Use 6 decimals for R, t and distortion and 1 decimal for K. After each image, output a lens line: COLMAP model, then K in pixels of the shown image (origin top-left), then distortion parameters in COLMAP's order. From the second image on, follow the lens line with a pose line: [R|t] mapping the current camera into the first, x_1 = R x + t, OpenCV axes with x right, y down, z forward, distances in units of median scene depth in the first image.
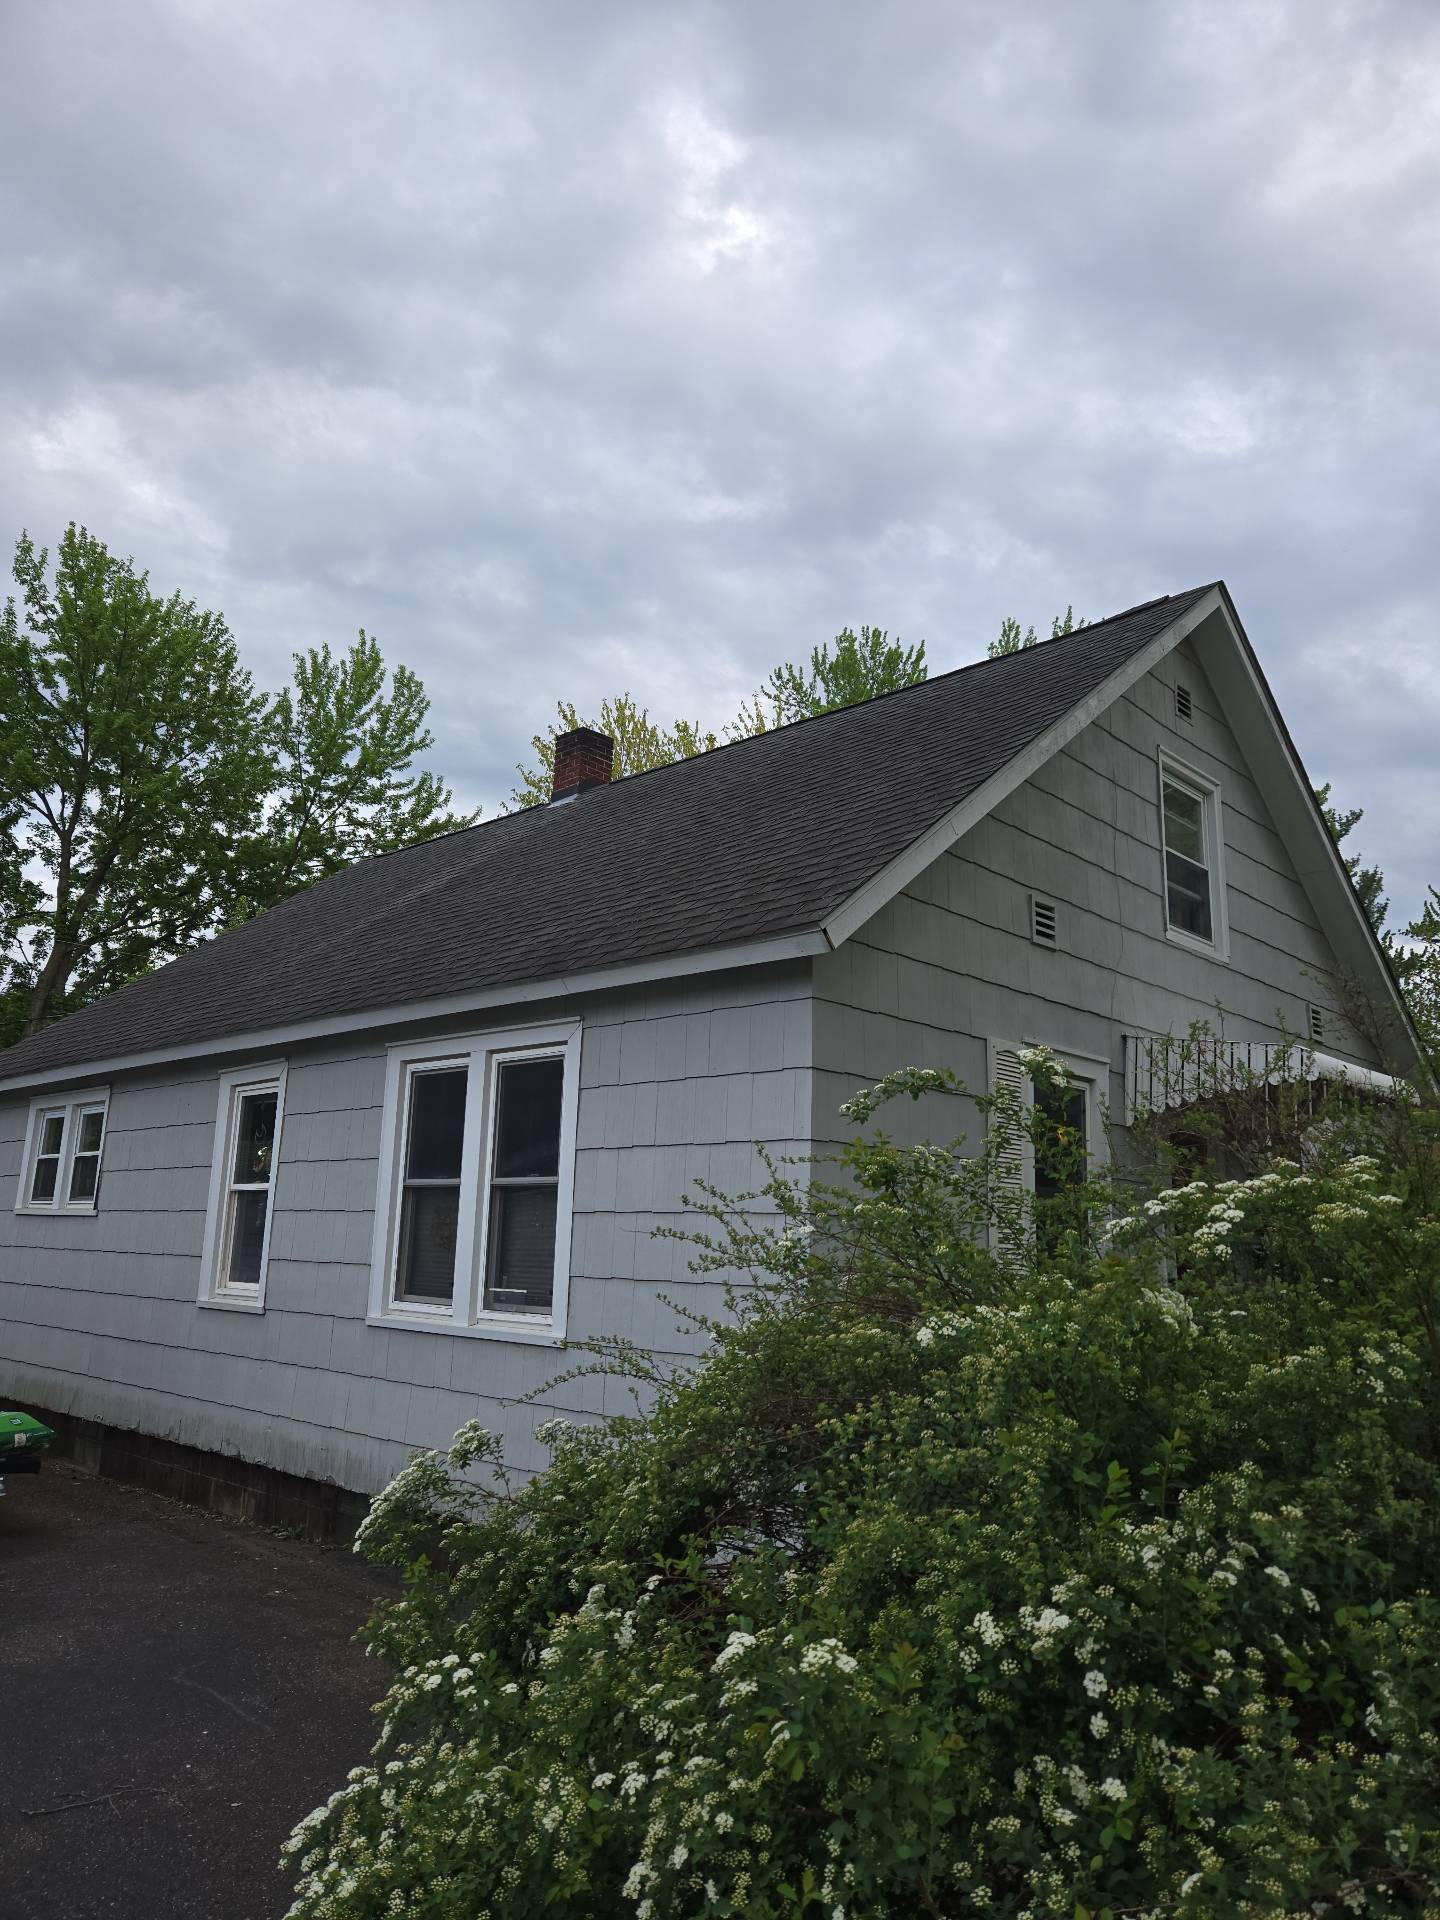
lens RADIAL K [[1290.5, 0, 716.2], [0, 1290.5, 960.1], [0, 0, 1]] dist [0.069248, -0.057688]
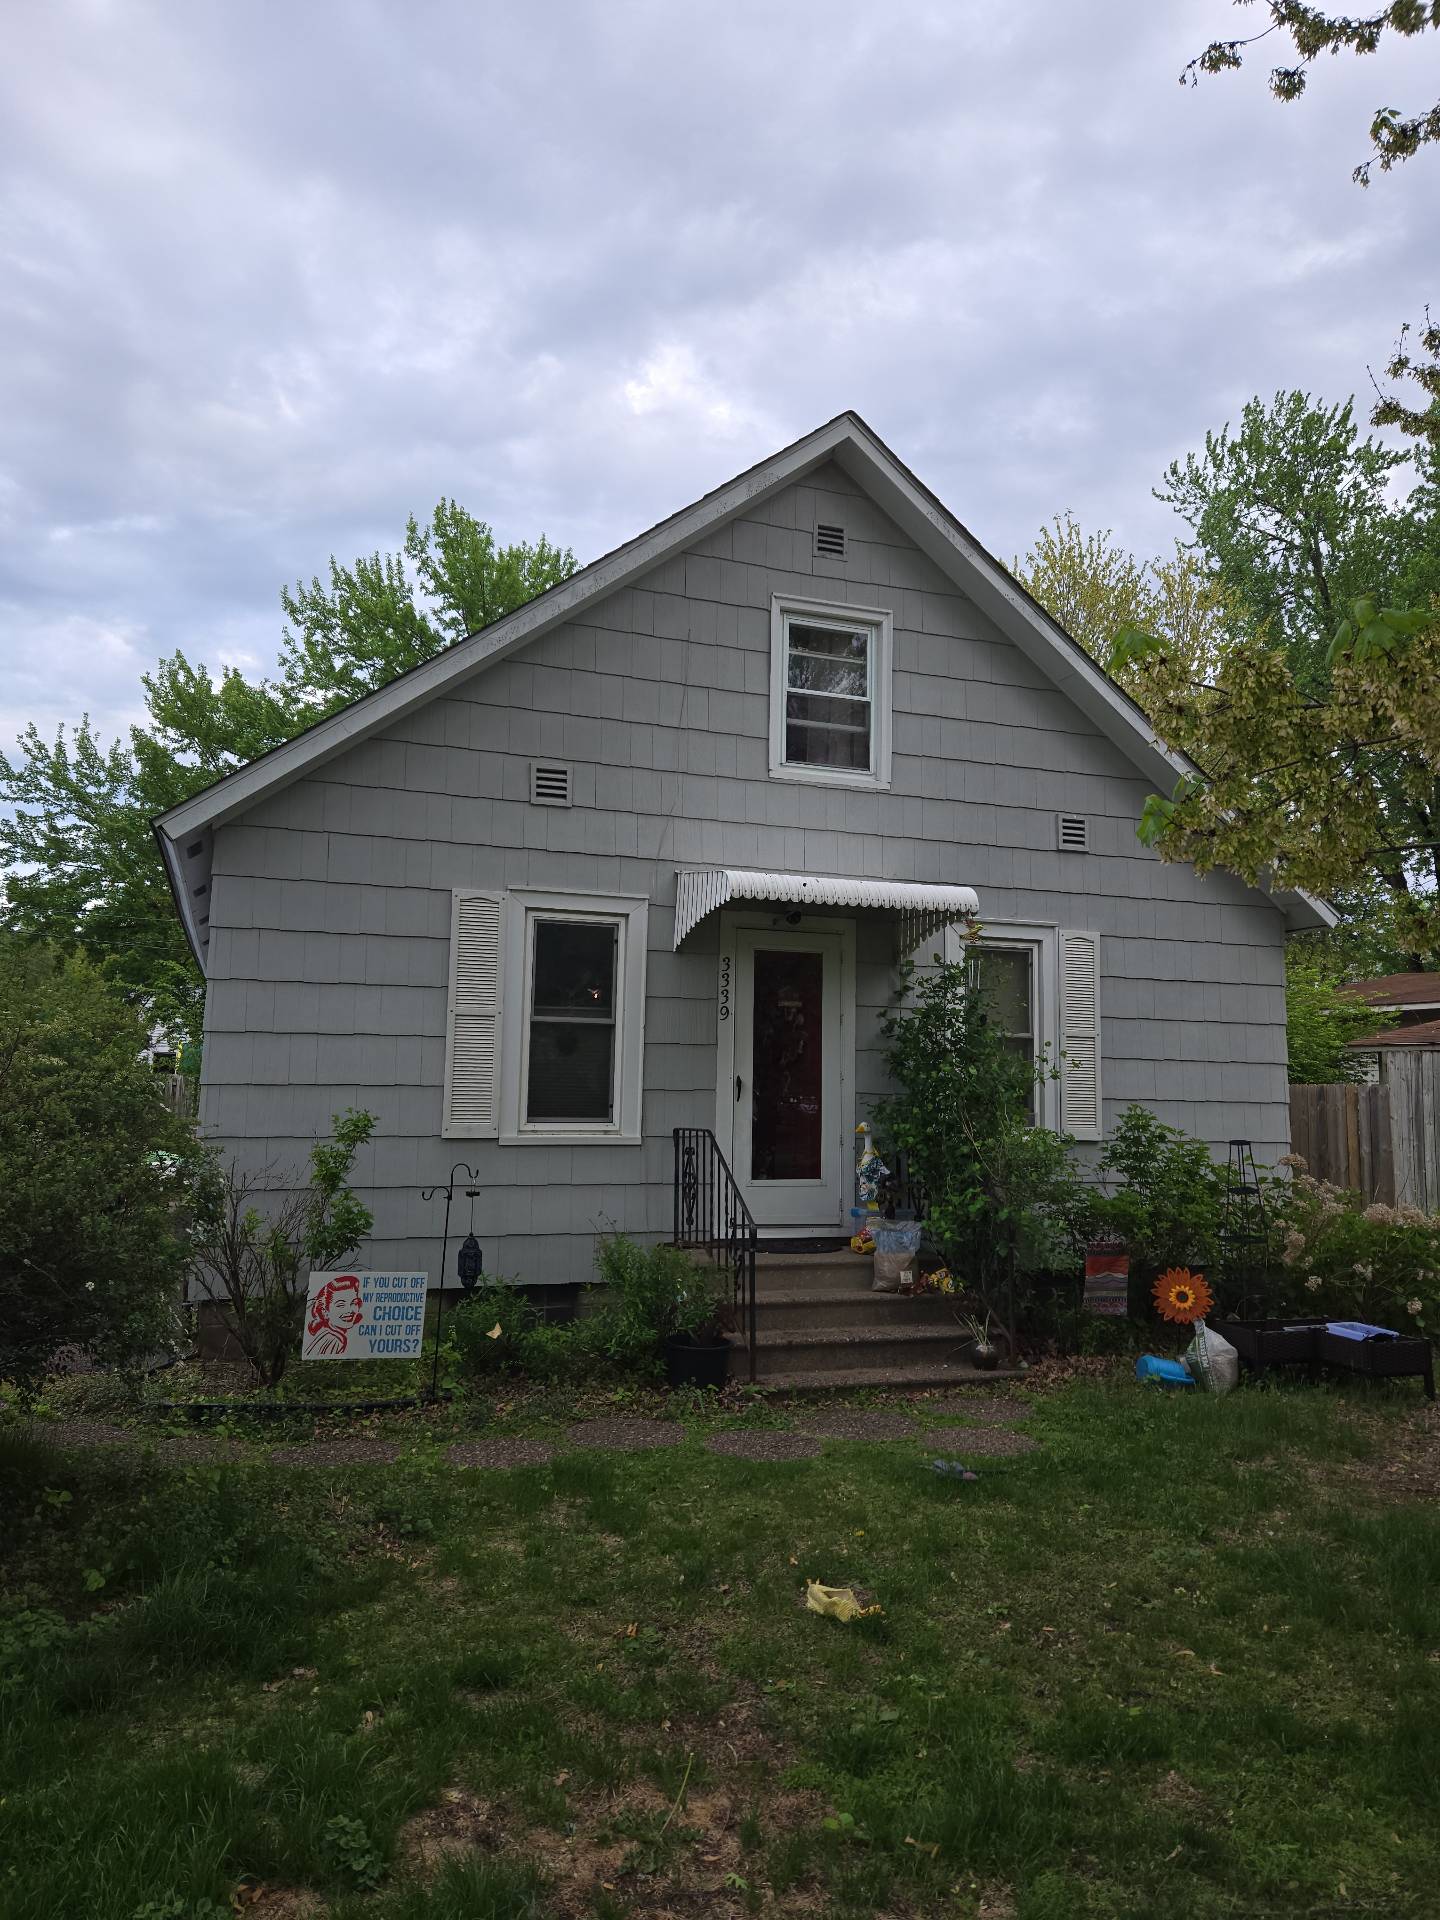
lens RADIAL K [[1290.5, 0, 716.2], [0, 1290.5, 960.1], [0, 0, 1]] dist [0.069248, -0.057688]
pose [[0.882813, -0.045782, -0.467489, 0.253459], [0.094961, 0.992084, 0.082171, 0.012653], [0.460026, -0.116935, 0.880172, 0.008658]]
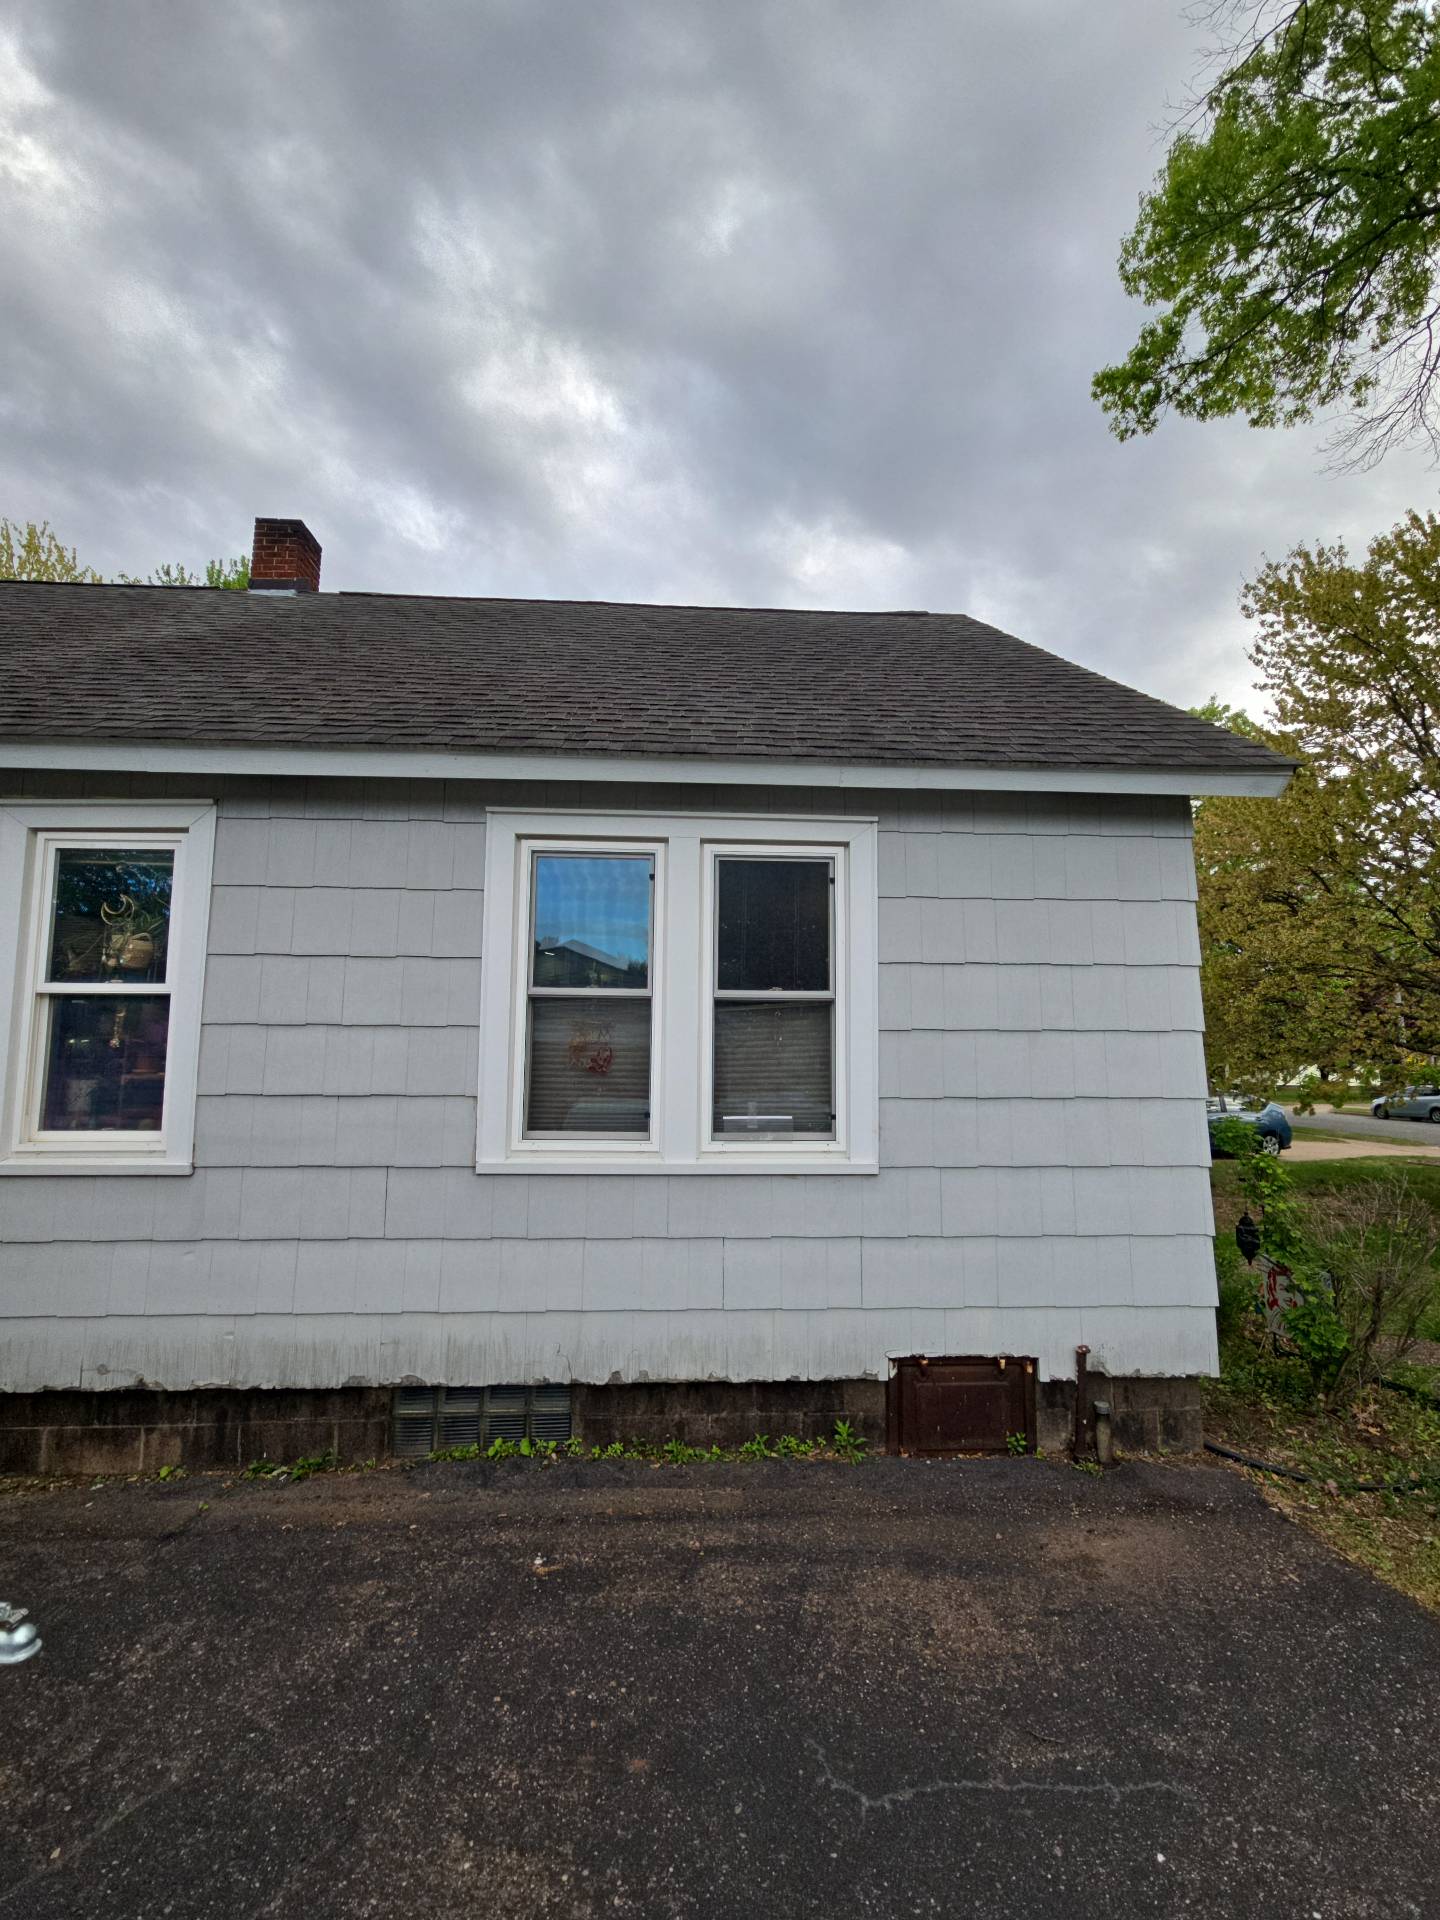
lens RADIAL K [[795.9, 0, 748.0], [0, 795.9, 985.6], [0, 0, 1]] dist [0.003316, 0.000178]
pose [[0.690866, 0.042792, 0.721716, -0.122187], [-0.138598, 0.987571, 0.074118, 0.028414], [-0.709574, -0.151233, 0.688210, 0.143696]]
